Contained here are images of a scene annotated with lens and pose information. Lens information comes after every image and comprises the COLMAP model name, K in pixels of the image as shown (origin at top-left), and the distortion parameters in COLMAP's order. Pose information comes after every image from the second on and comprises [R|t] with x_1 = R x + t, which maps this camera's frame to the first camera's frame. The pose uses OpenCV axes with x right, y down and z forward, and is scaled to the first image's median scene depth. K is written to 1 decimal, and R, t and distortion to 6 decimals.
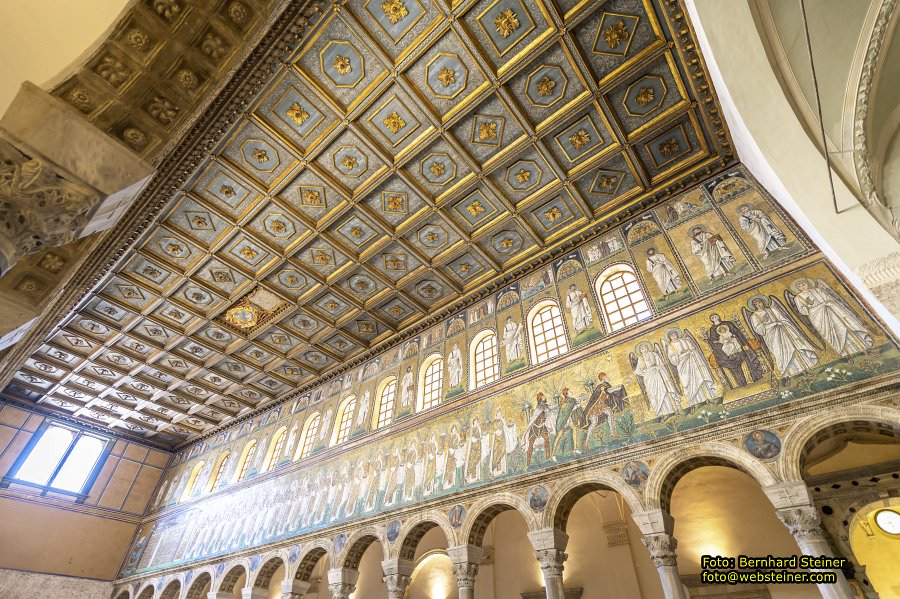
lens RADIAL K [[419.9, 0, 450.0], [0, 419.9, 299.5], [0, 0, 1]] dist [0.001870, 0.000701]
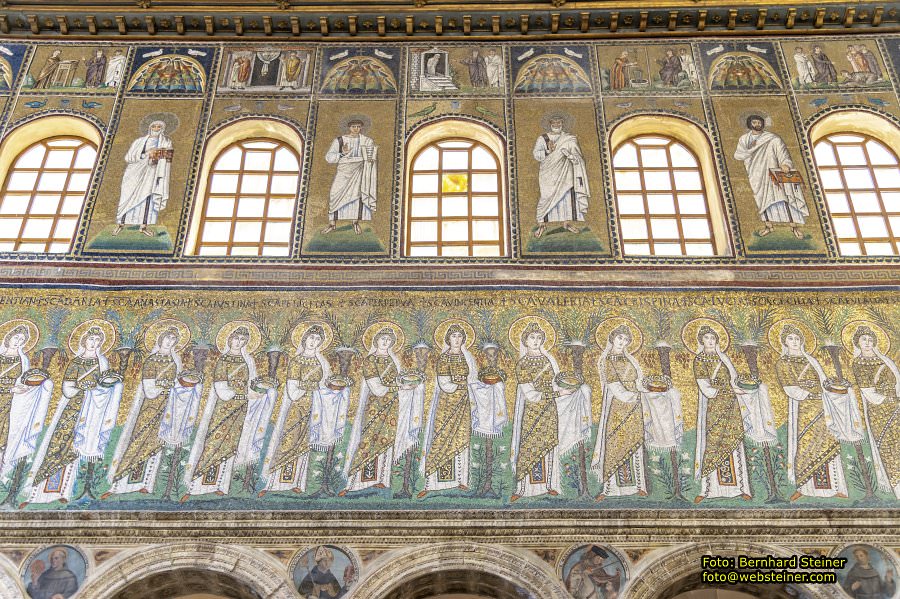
lens RADIAL K [[1027.4, 0, 450.0], [0, 1027.4, 299.5], [0, 0, 1]] dist [0.029375, 0.011827]
pose [[0.770184, 0.346264, 0.535647, -0.660152], [-0.423364, 0.905660, 0.023282, 0.374637], [-0.477052, -0.244706, 0.844121, 0.432372]]
